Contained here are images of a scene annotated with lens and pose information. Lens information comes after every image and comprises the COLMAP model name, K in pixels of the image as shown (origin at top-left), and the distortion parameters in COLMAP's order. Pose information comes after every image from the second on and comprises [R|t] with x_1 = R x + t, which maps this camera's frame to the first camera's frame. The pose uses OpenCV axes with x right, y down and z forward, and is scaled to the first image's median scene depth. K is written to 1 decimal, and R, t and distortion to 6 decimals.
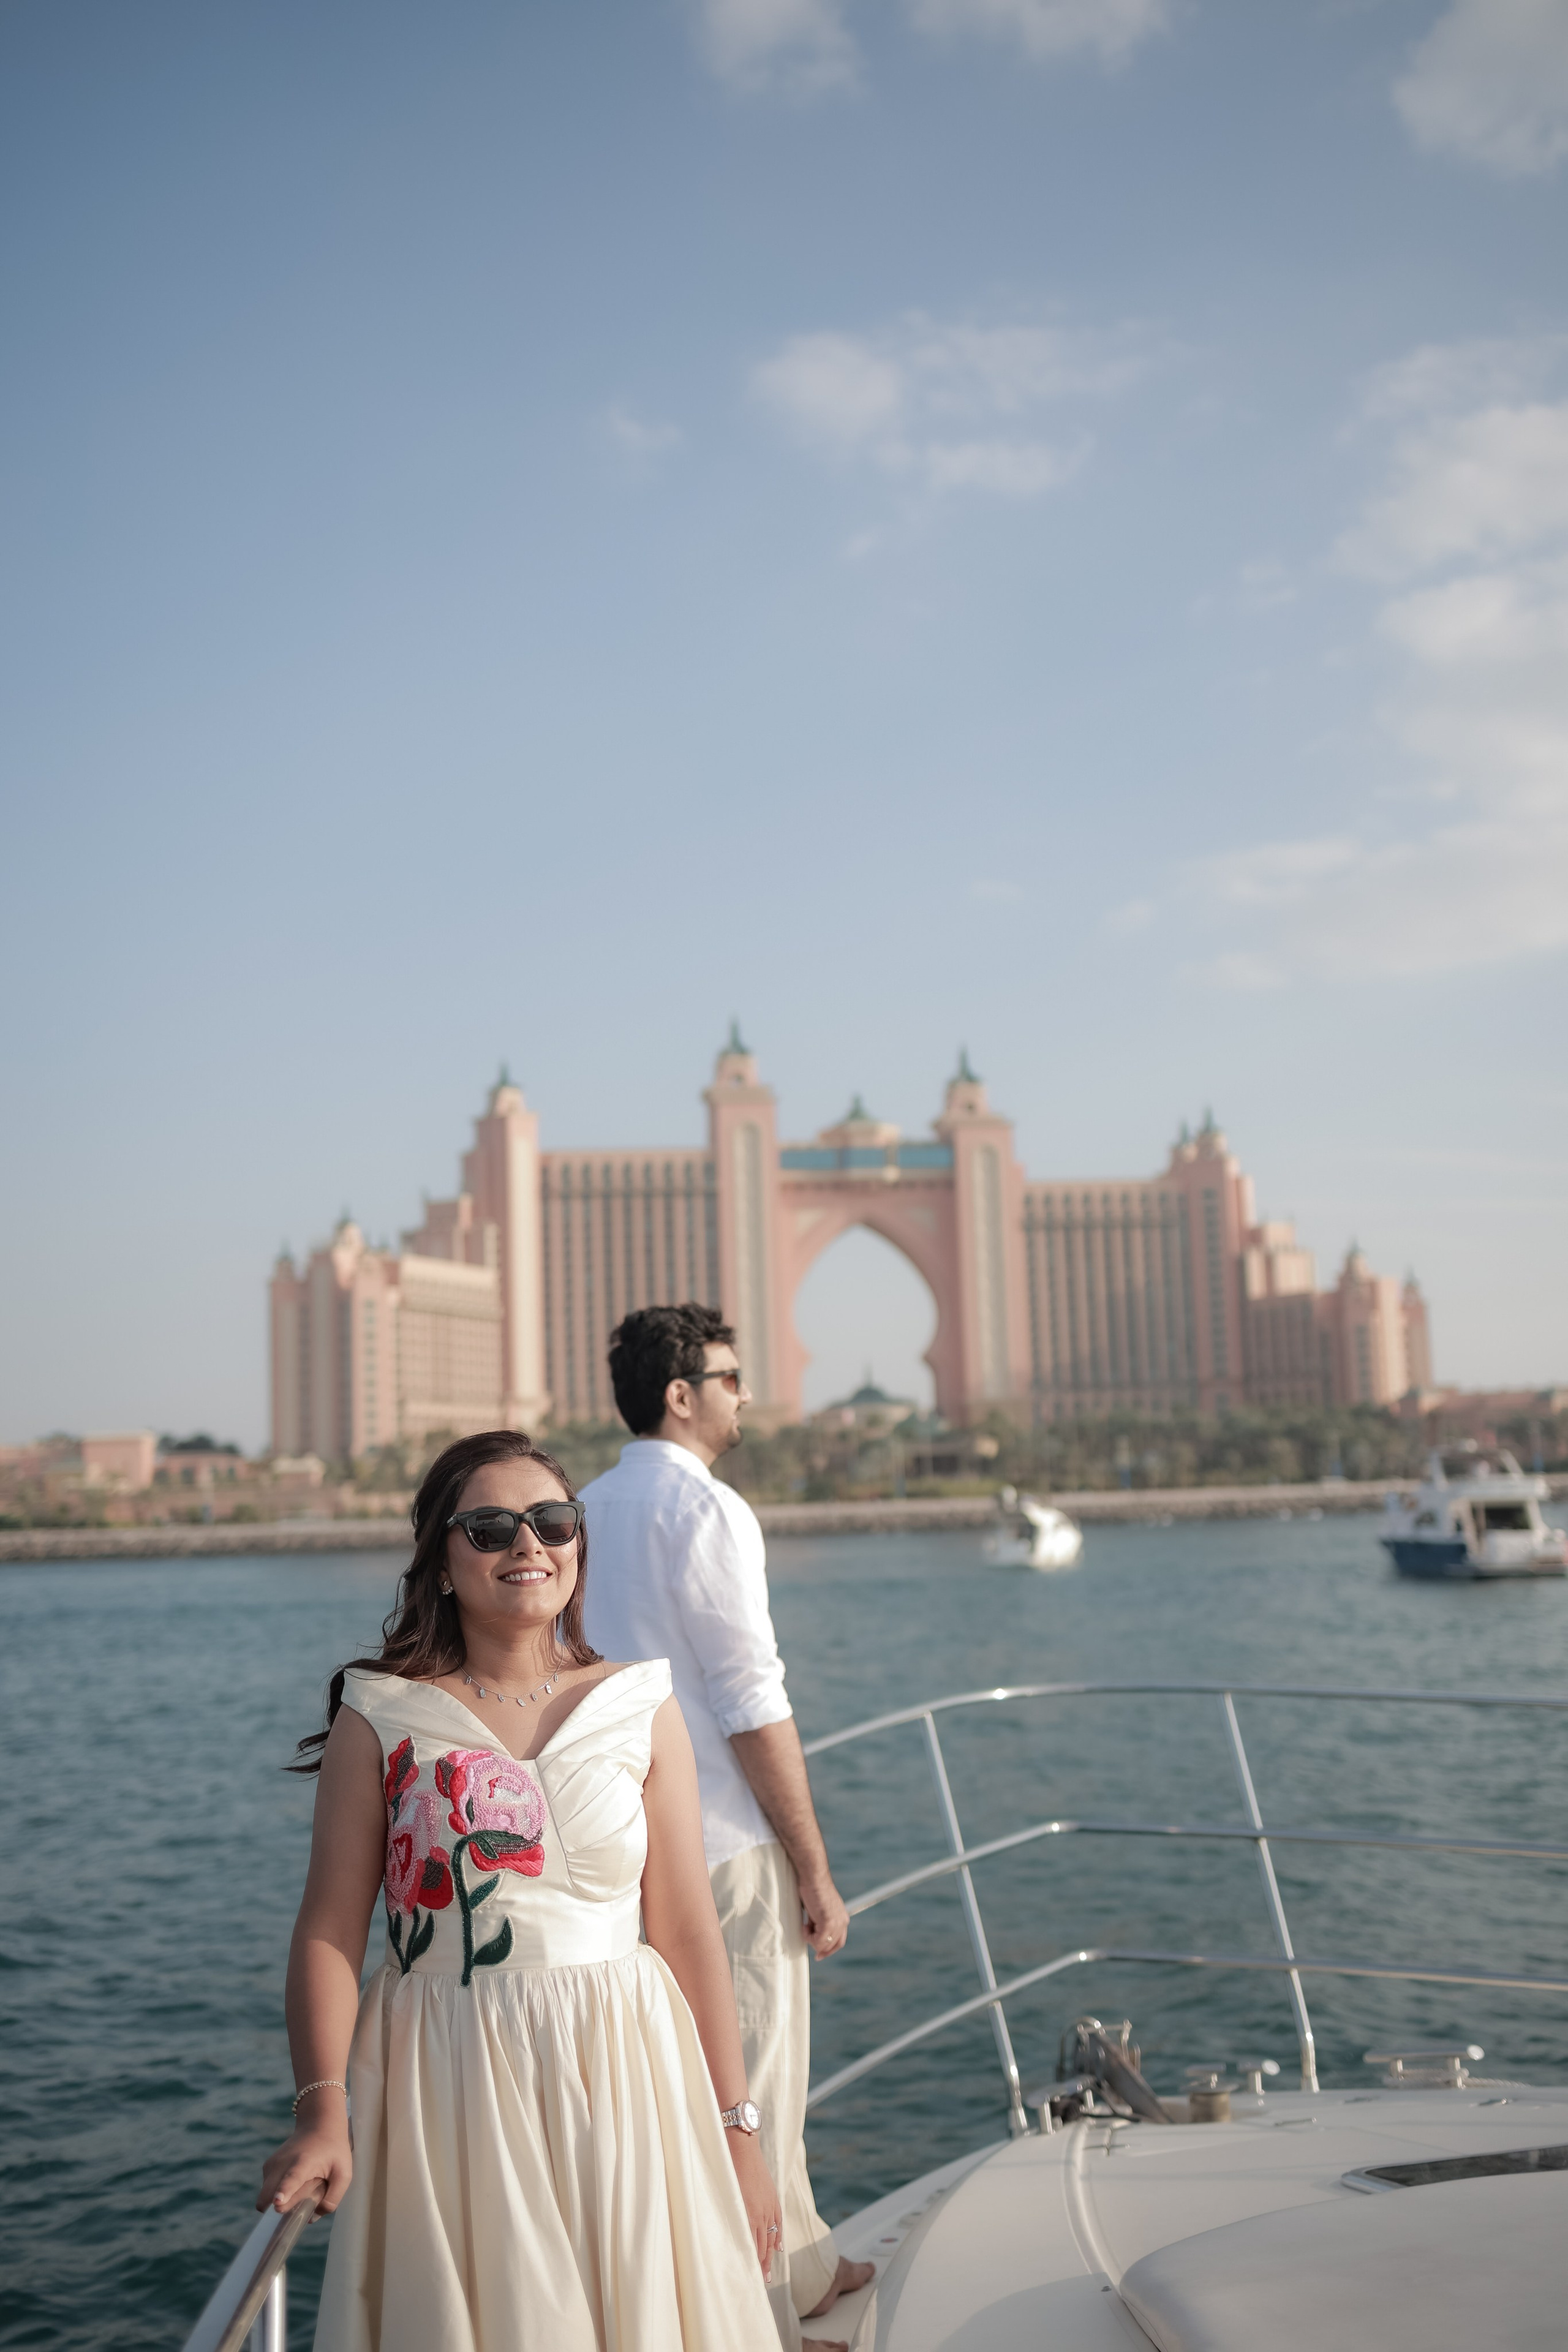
lens RADIAL K [[2383.5, 0, 775.7], [0, 2383.5, 1191.8], [0, 0, 1]] dist [-0.079371, 0.013389]
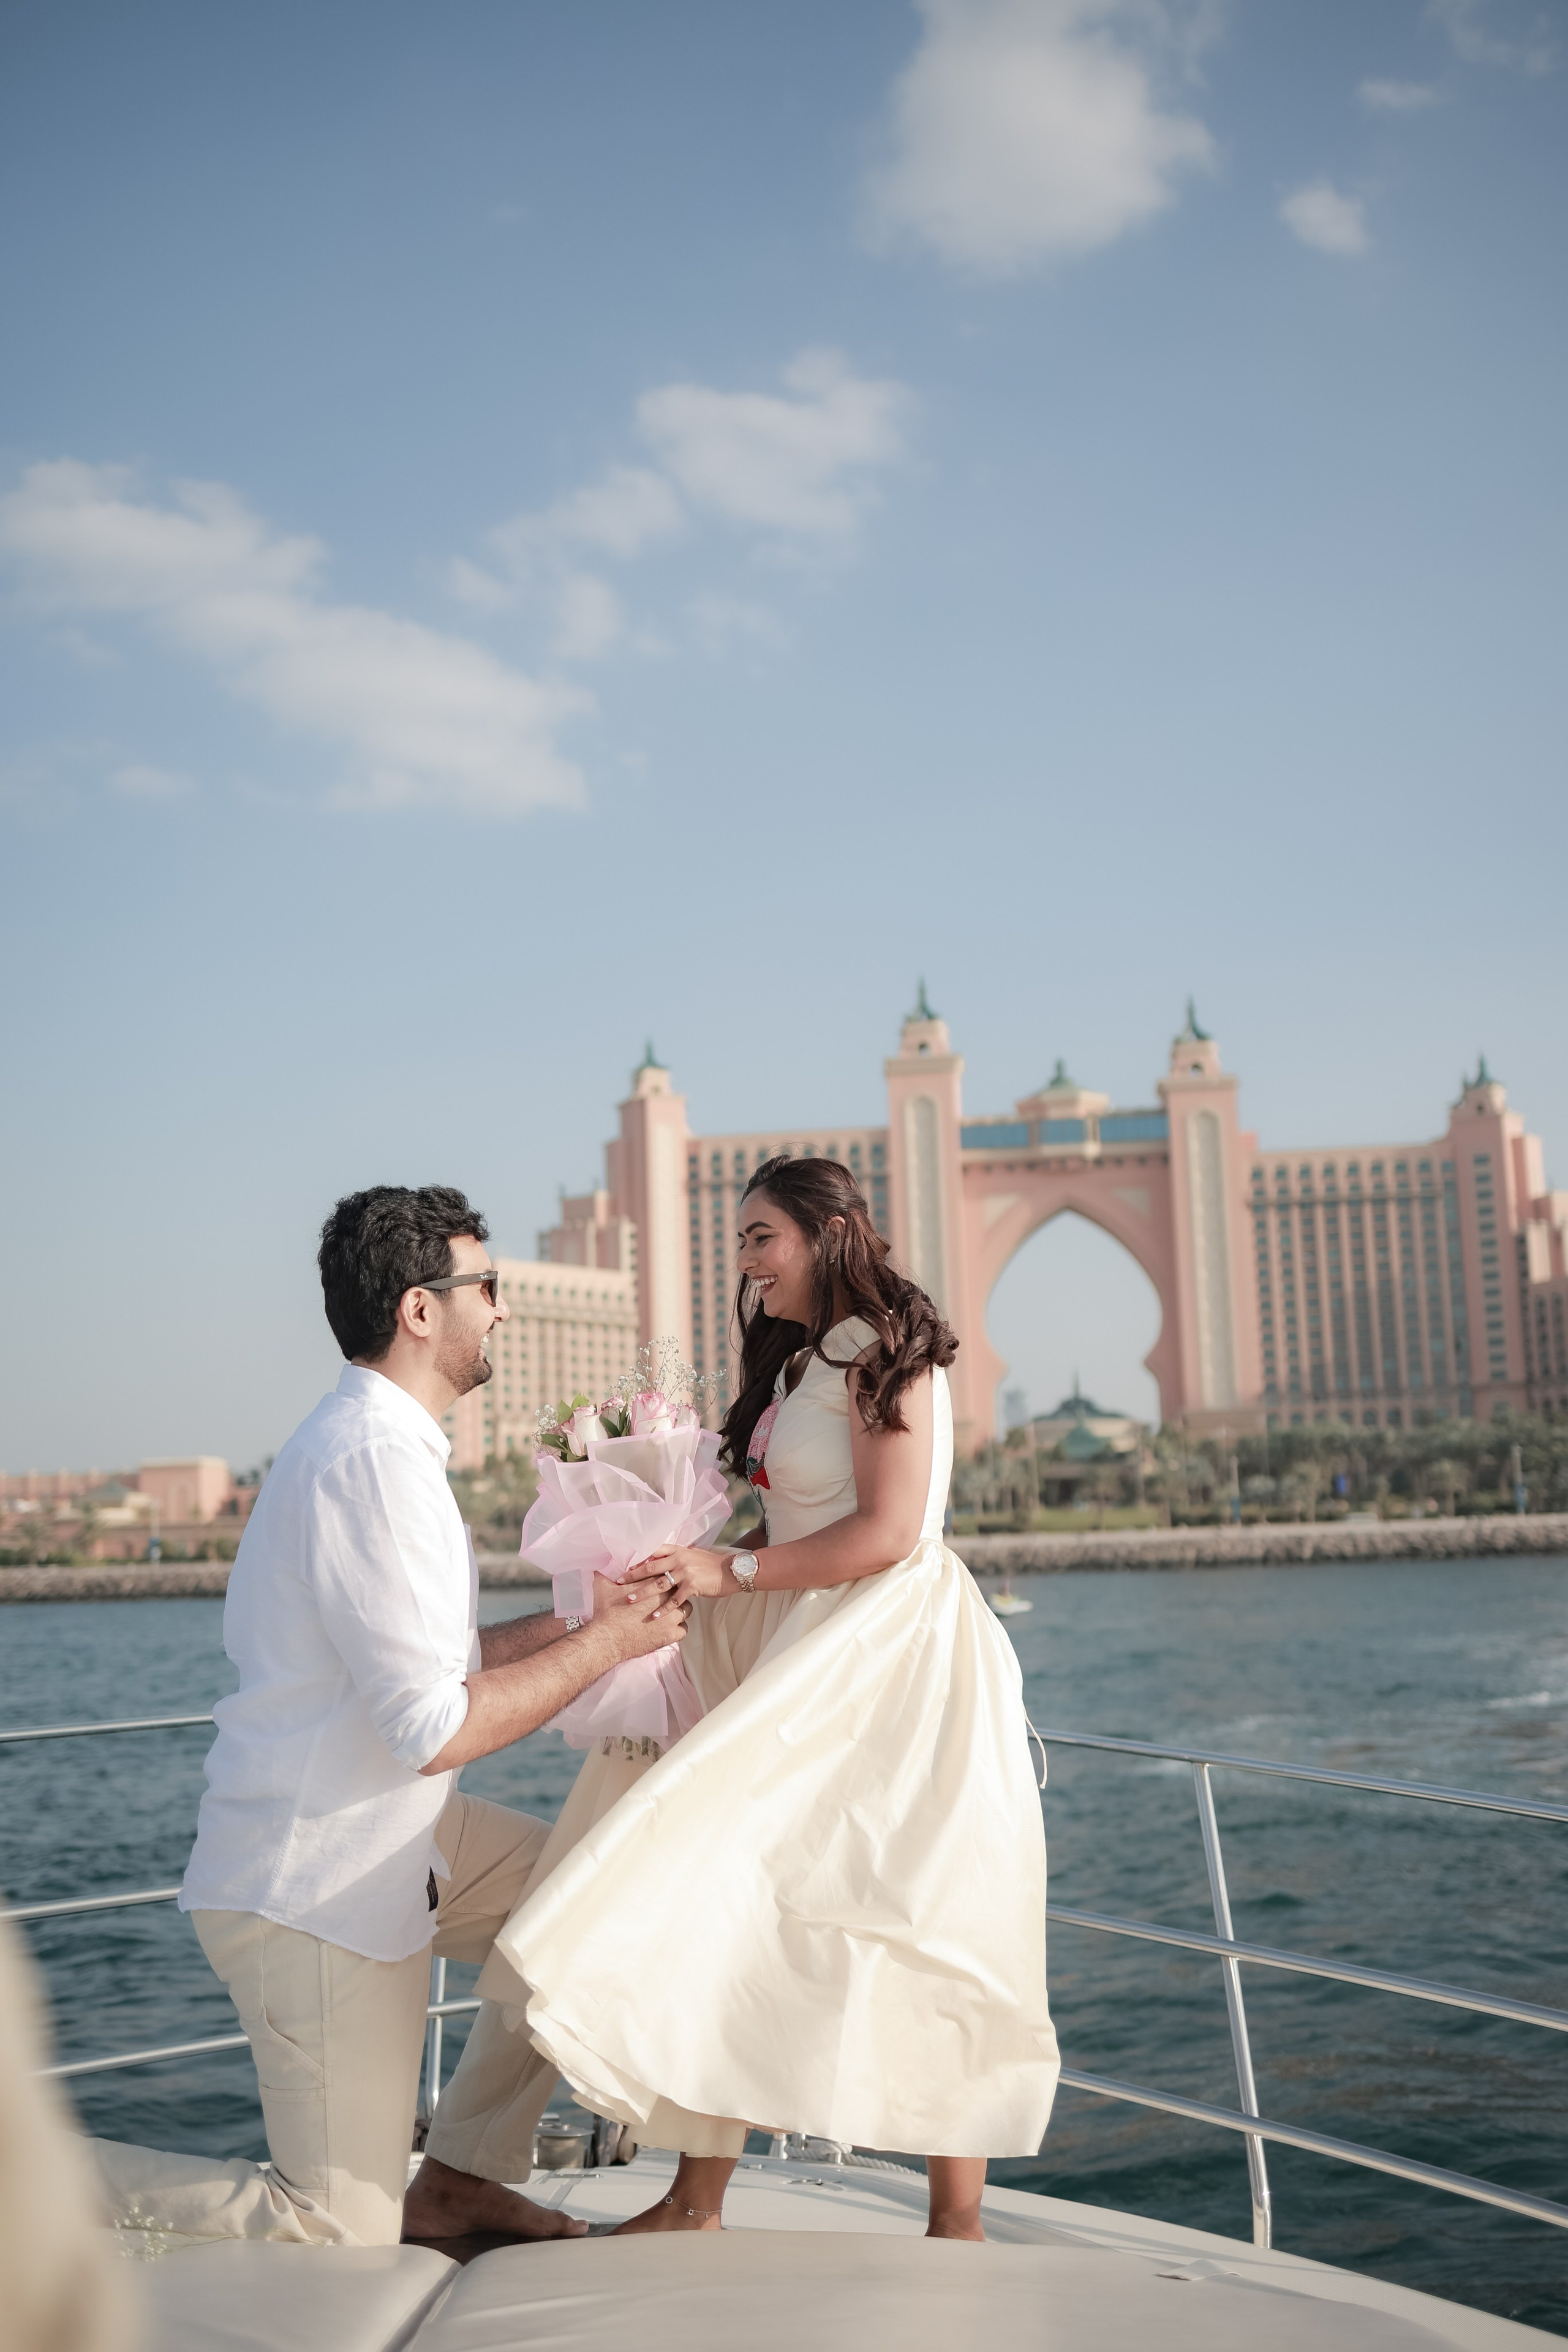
lens RADIAL K [[2387.3, 0, 784.0], [0, 2387.3, 1176.0], [0, 0, 1]] dist [-0.076671, 0.024468]
pose [[0.969639, -0.035286, -0.241982, 0.149552], [0.031907, 0.999331, -0.017871, 0.014160], [0.242451, 0.009608, 0.970116, 0.142896]]
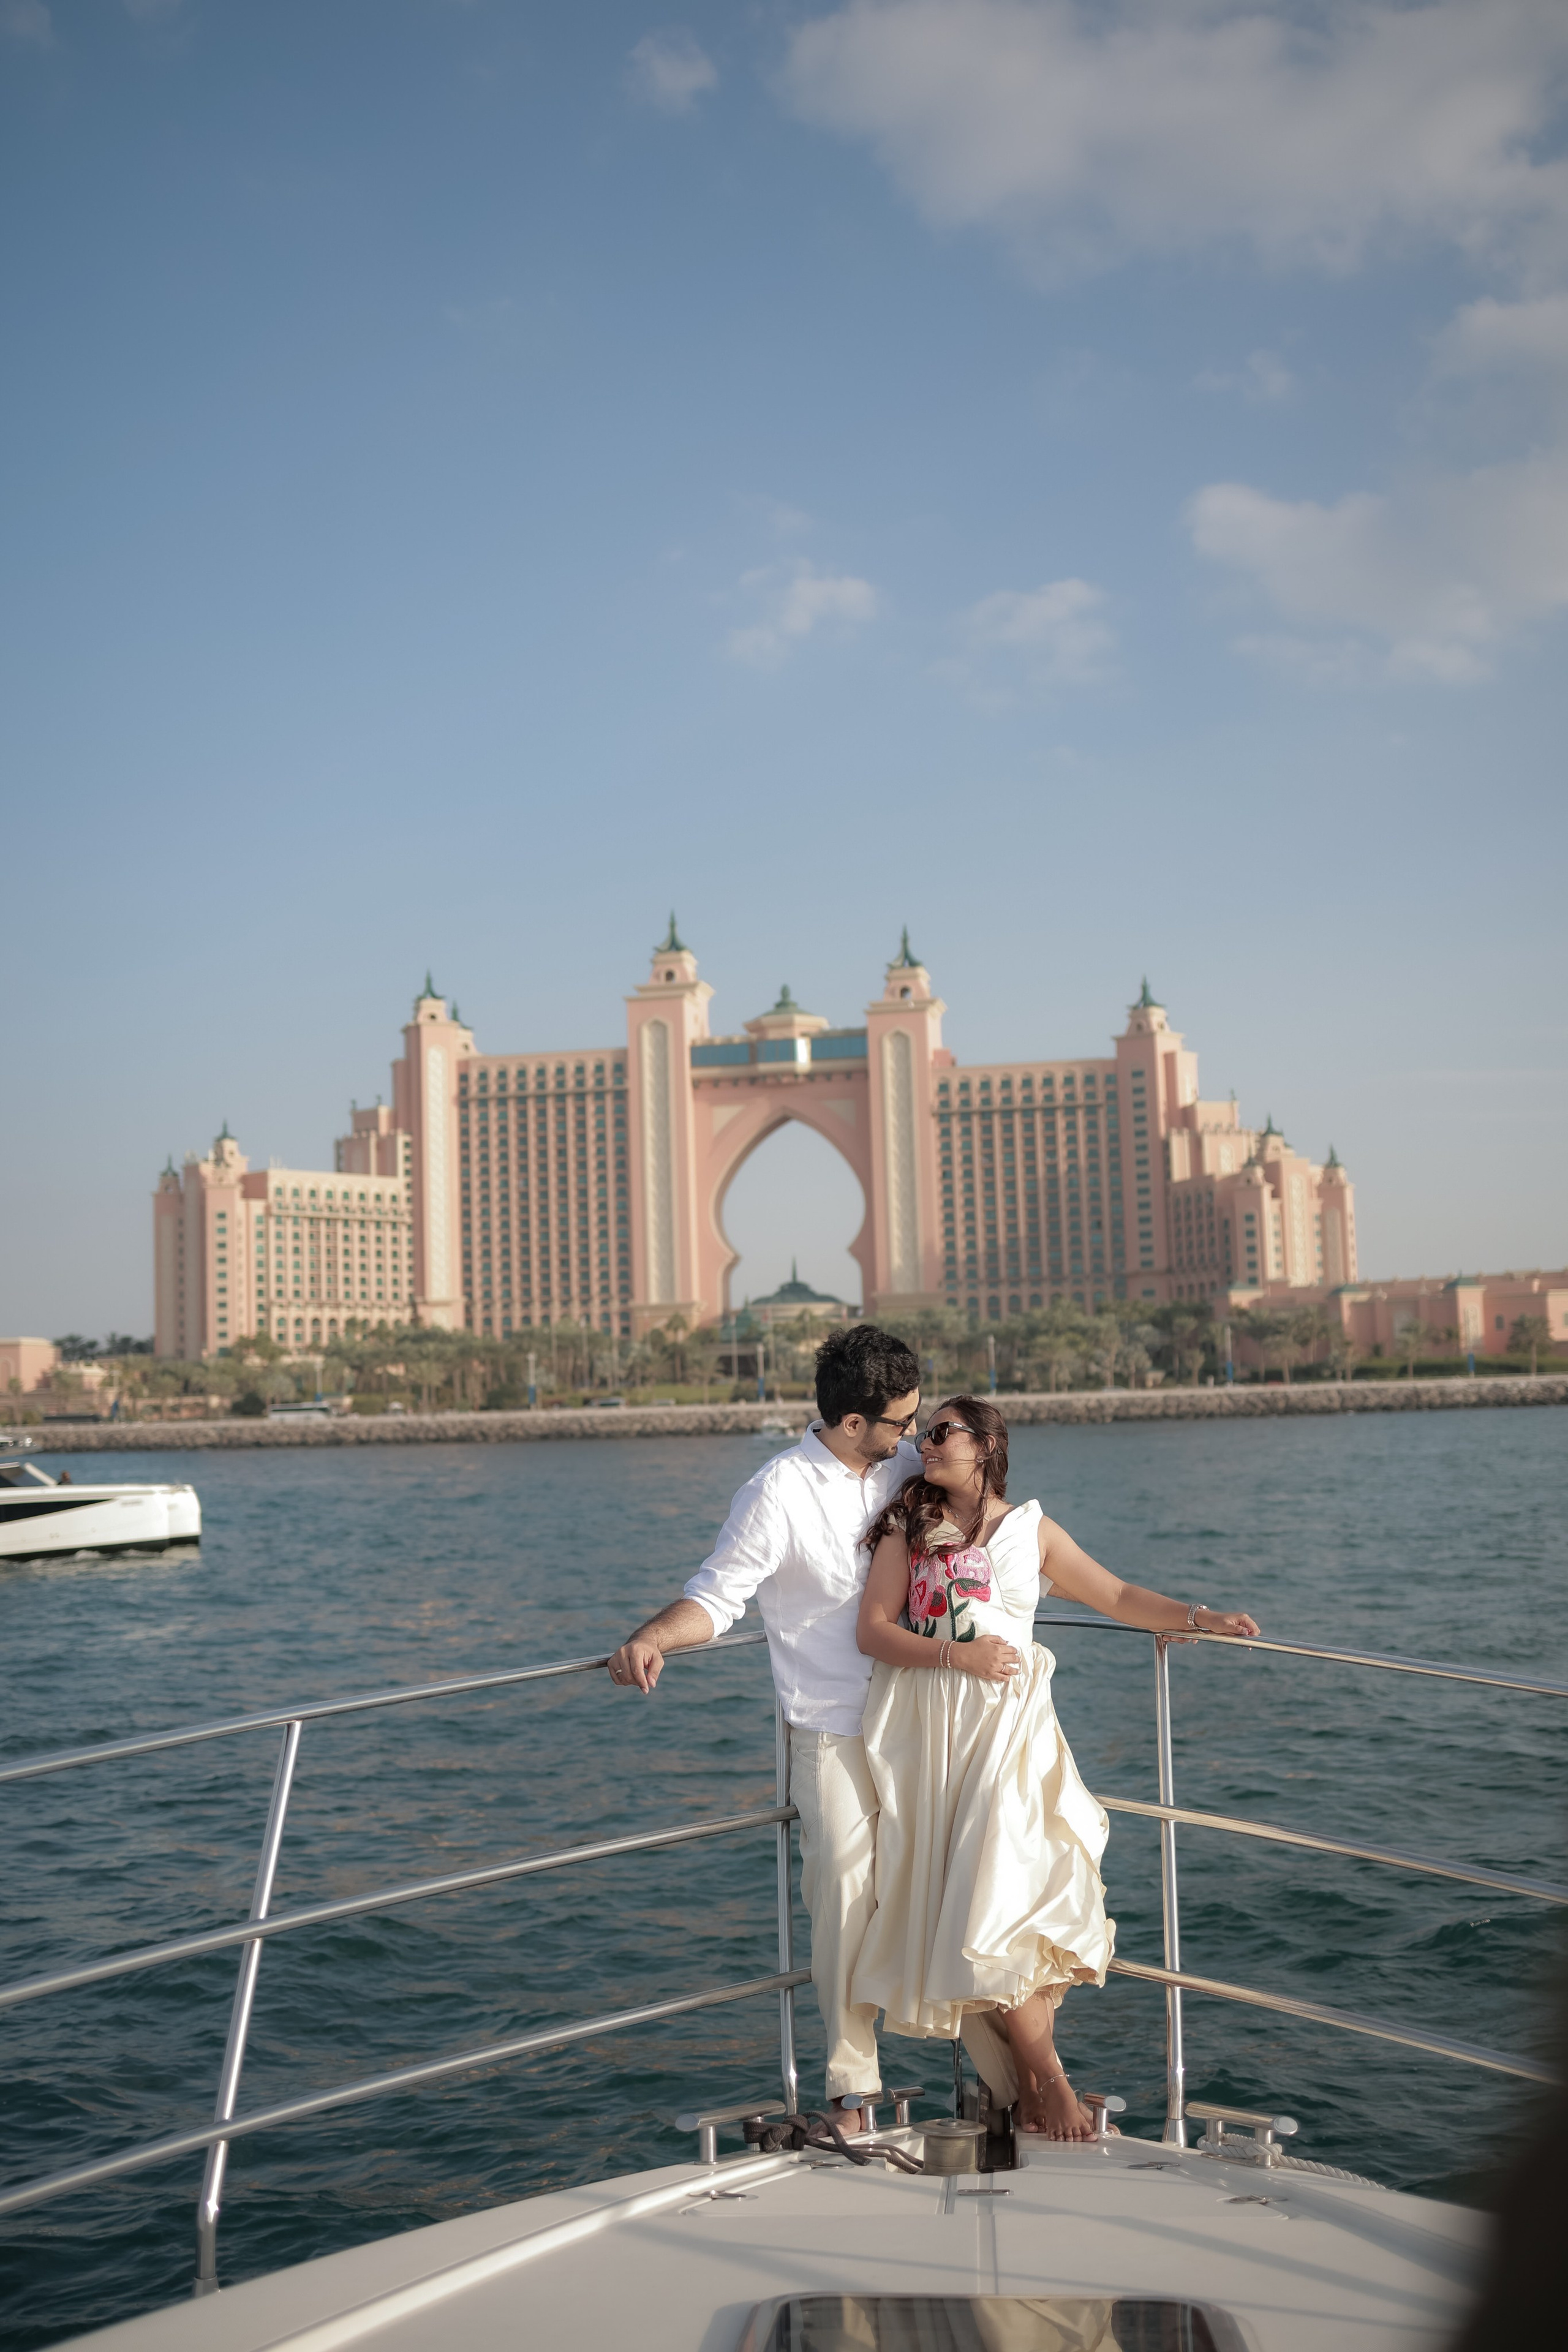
lens RADIAL K [[2387.3, 0, 784.0], [0, 2387.3, 1176.0], [0, 0, 1]] dist [-0.076671, 0.024468]
pose [[0.950551, -0.026452, -0.309439, 0.346131], [0.041315, 0.998281, 0.041575, -0.003379], [0.307808, -0.052303, 0.950010, 0.066104]]
